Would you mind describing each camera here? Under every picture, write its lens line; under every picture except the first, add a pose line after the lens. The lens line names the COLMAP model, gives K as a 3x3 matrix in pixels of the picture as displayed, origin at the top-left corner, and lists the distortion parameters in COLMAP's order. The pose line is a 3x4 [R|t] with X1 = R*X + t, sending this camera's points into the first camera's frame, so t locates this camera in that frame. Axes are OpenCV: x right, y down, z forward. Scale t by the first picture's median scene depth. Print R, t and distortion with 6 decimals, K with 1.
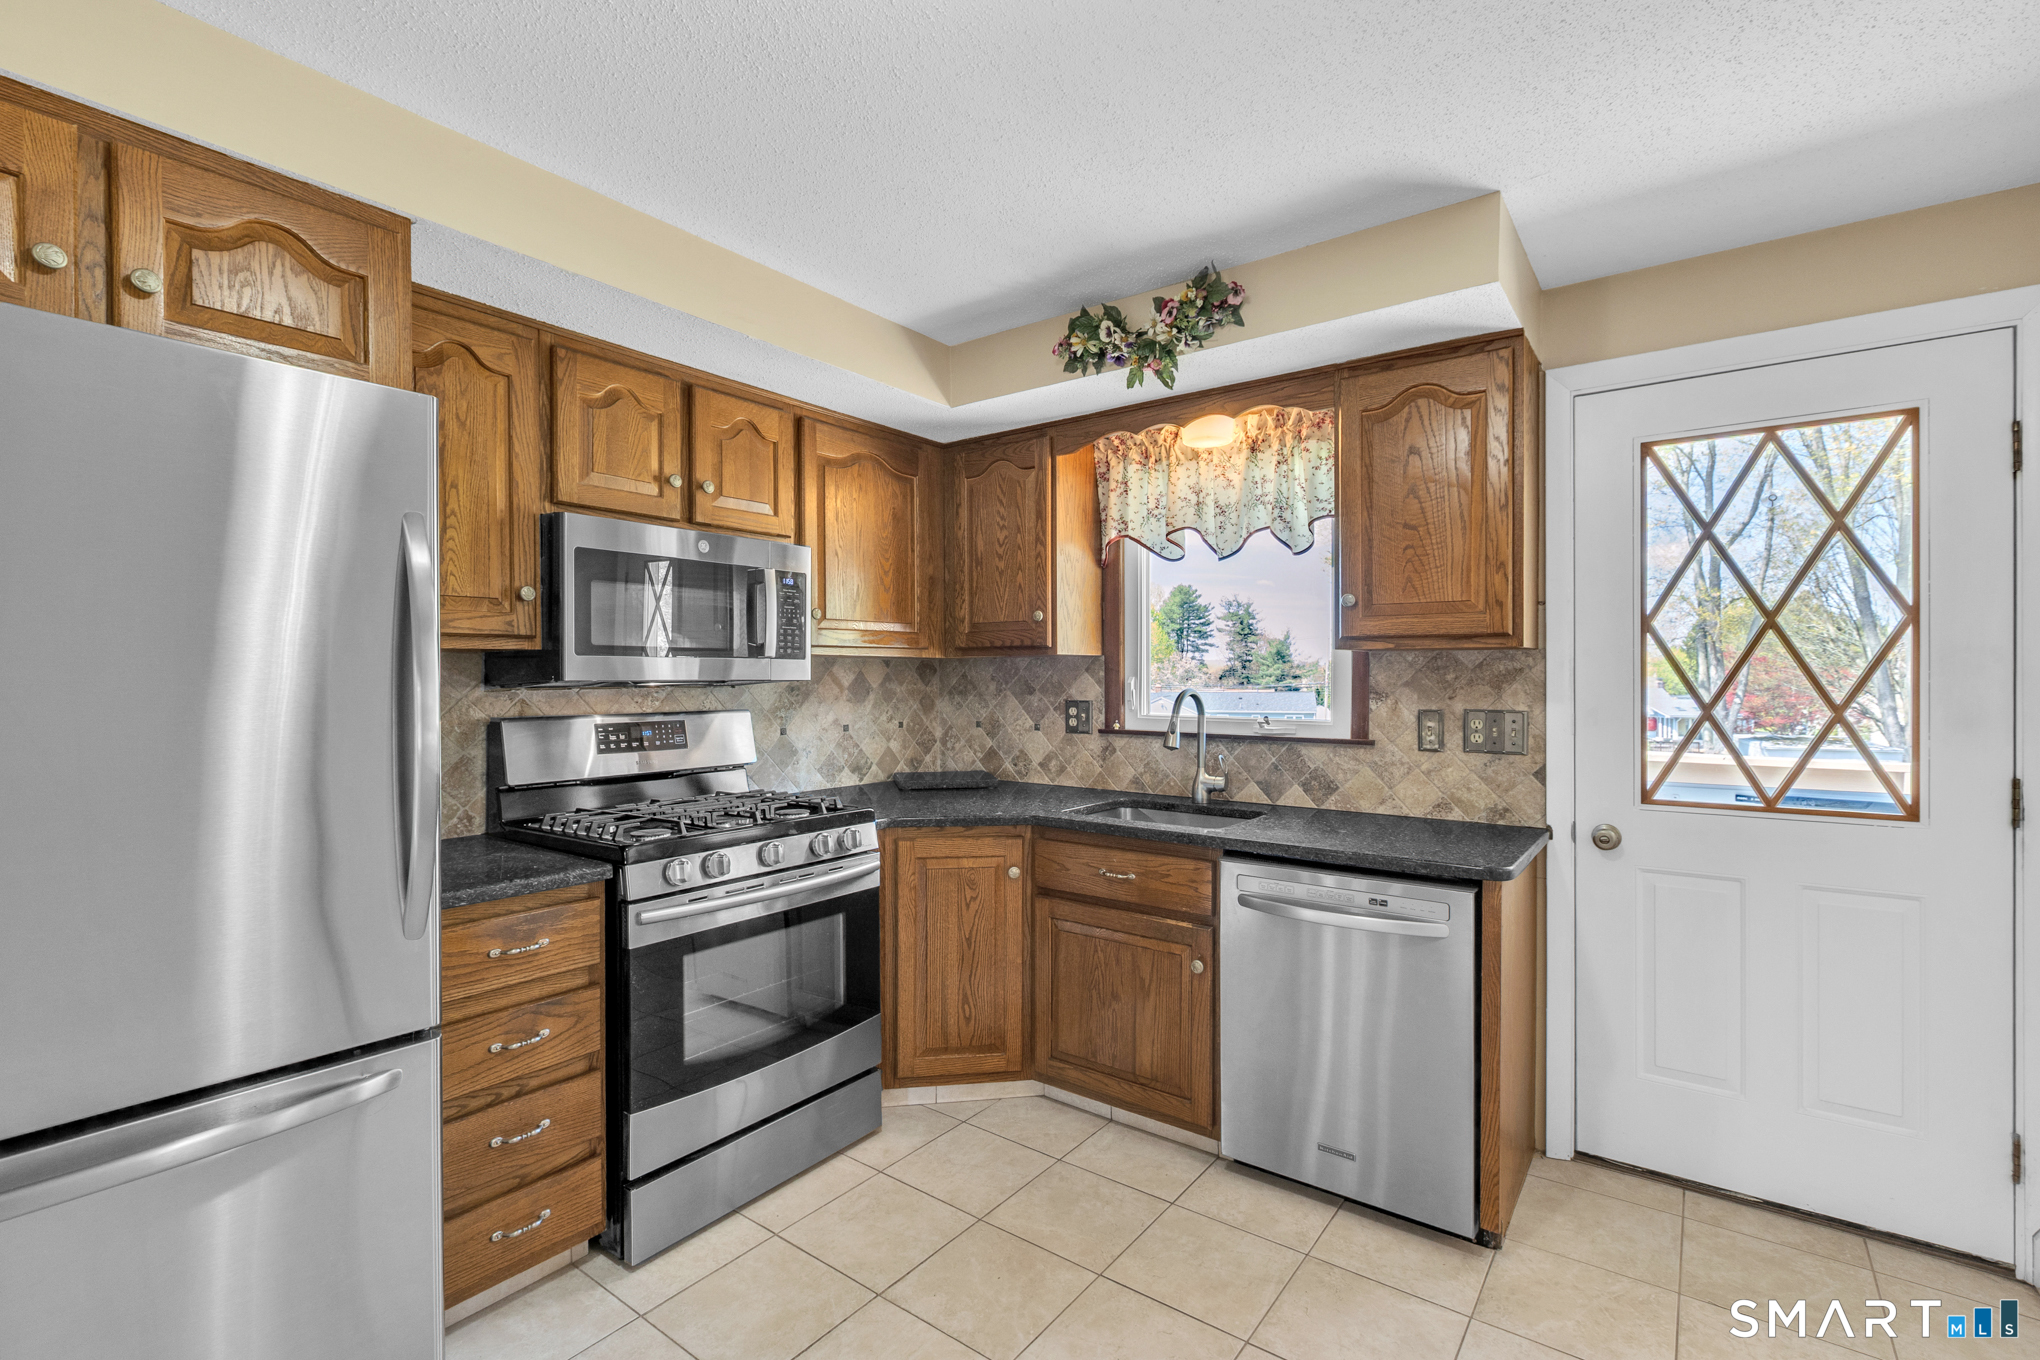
lens RADIAL K [[918.7, 0, 1022.7], [0, 918.7, 676.4], [0, 0, 1]] dist [0.001165, -0.000956]
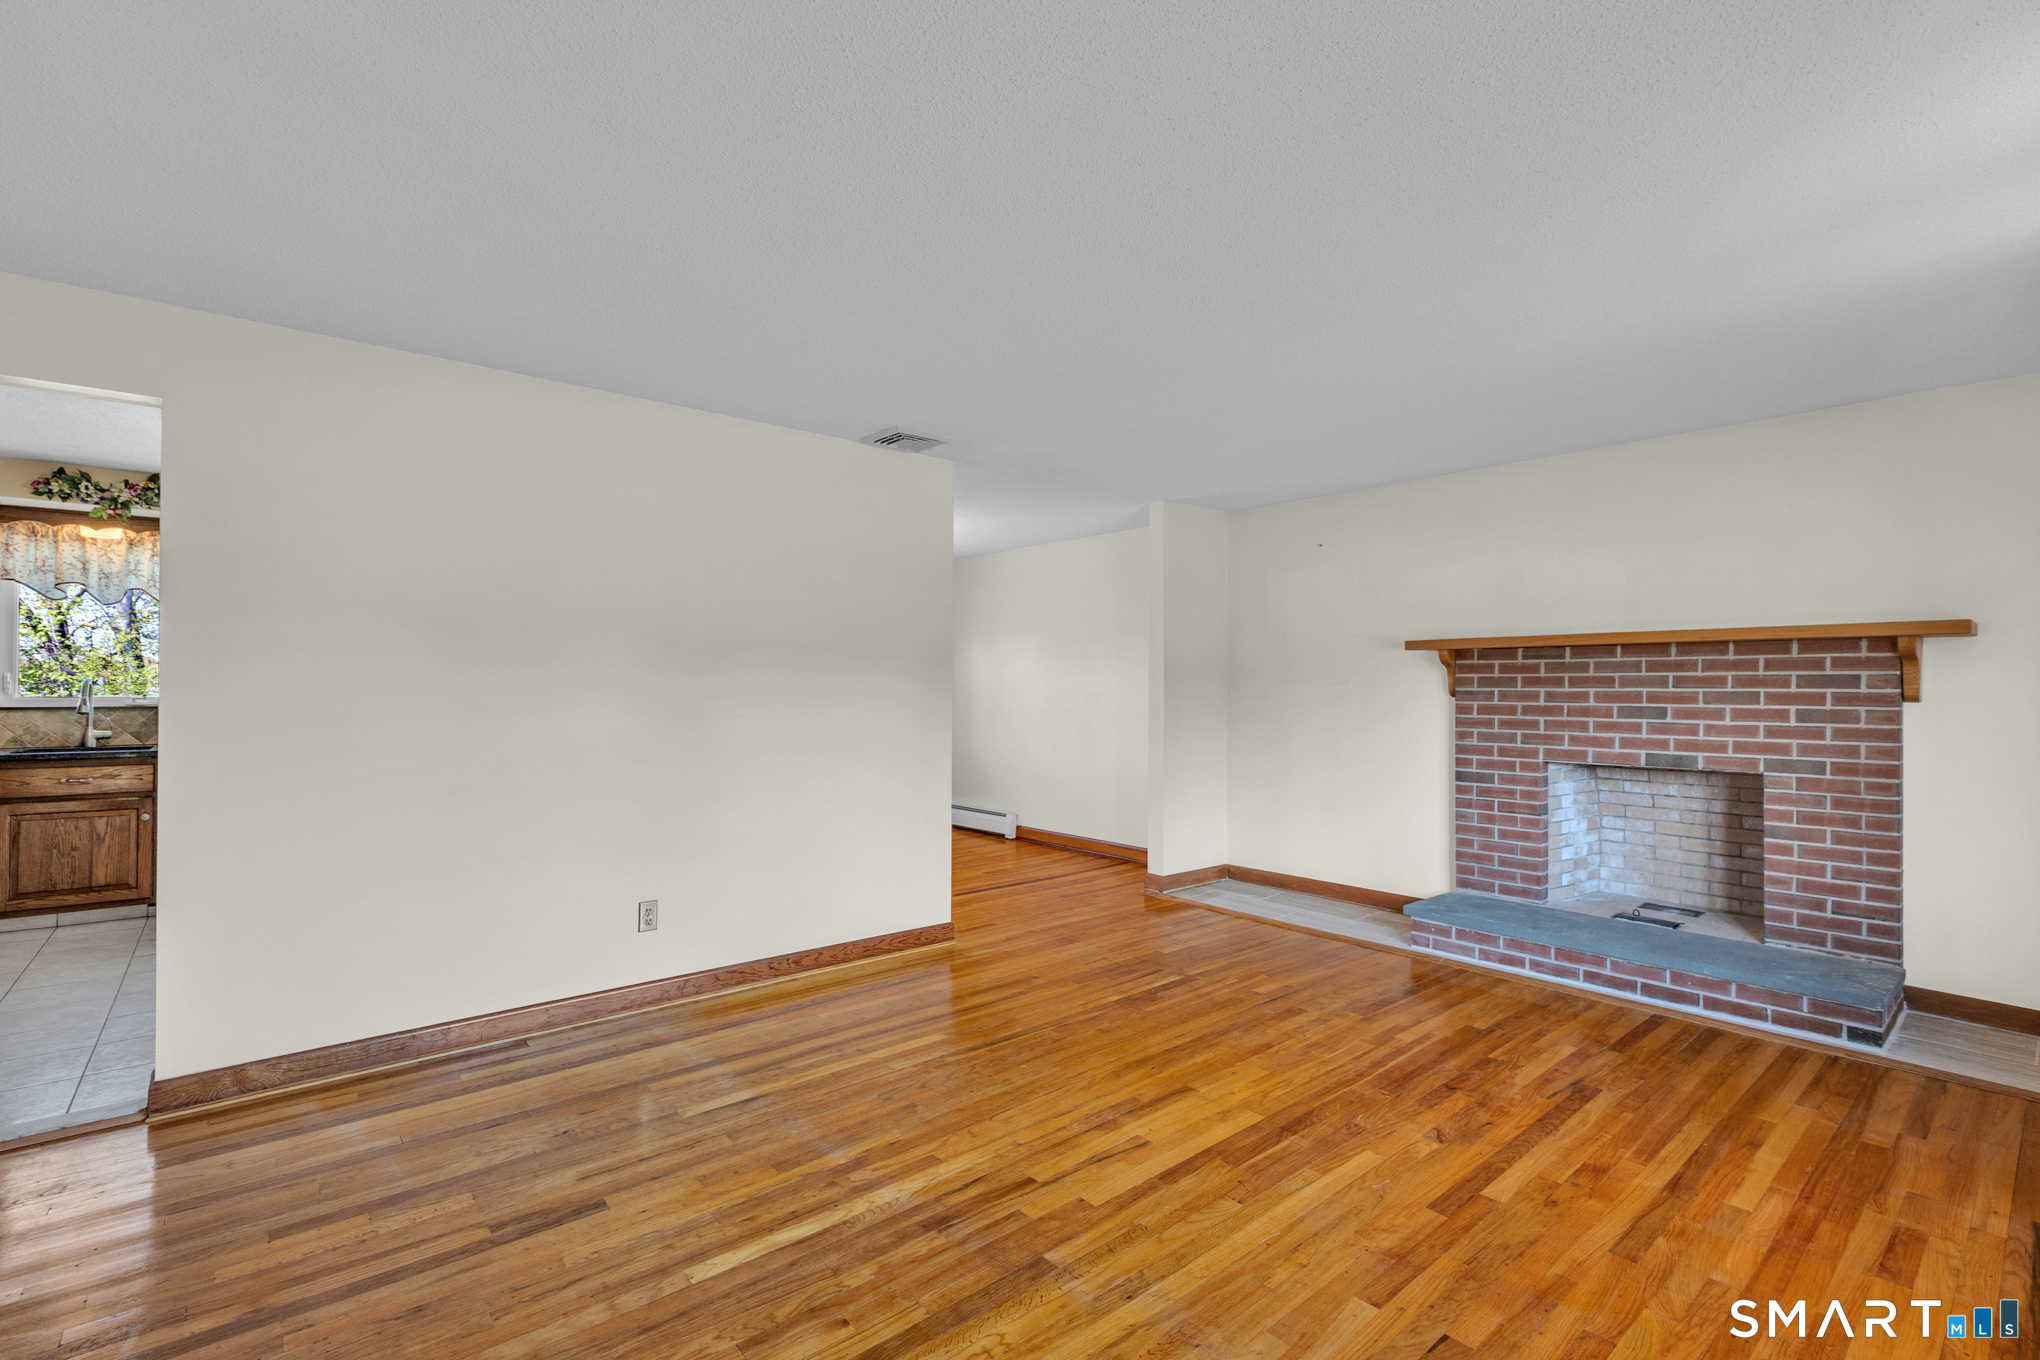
lens RADIAL K [[918.7, 0, 1022.7], [0, 918.7, 676.4], [0, 0, 1]] dist [0.001165, -0.000956]
pose [[0.228607, 0.012559, 0.973438, -1.190762], [-0.004224, 0.999920, -0.011908, 0.023233], [-0.973510, -0.001390, 0.228642, -1.191460]]
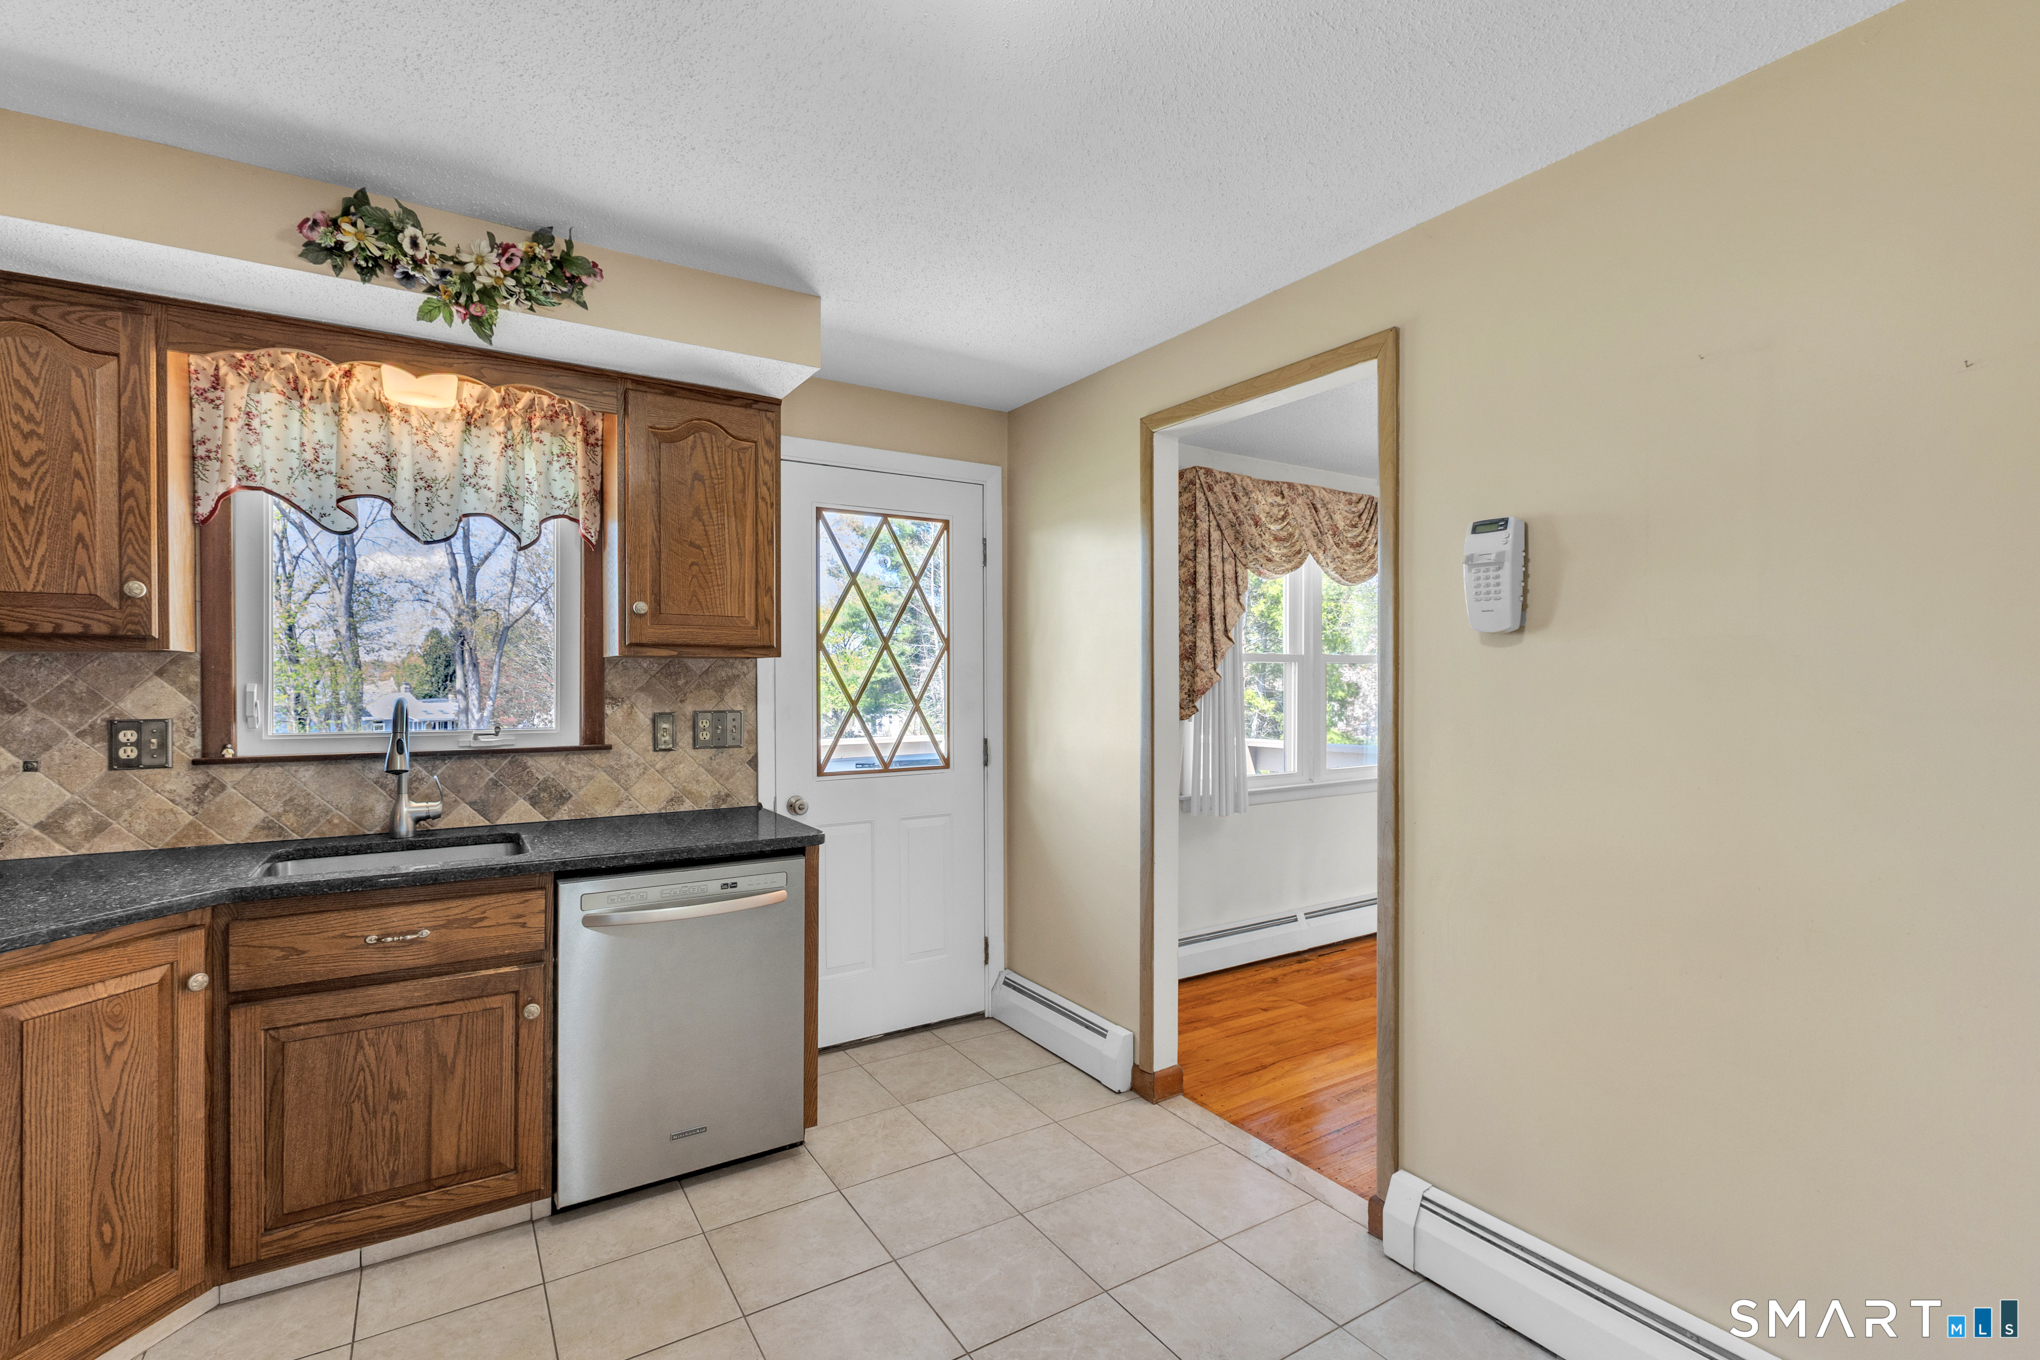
lens RADIAL K [[918.7, 0, 1022.7], [0, 918.7, 676.4], [0, 0, 1]] dist [0.001165, -0.000956]
pose [[0.356502, 0.003280, 0.934289, -0.417659], [0.001402, 0.999991, -0.004045, -0.001349], [-0.934294, 0.002752, 0.356494, 0.217078]]
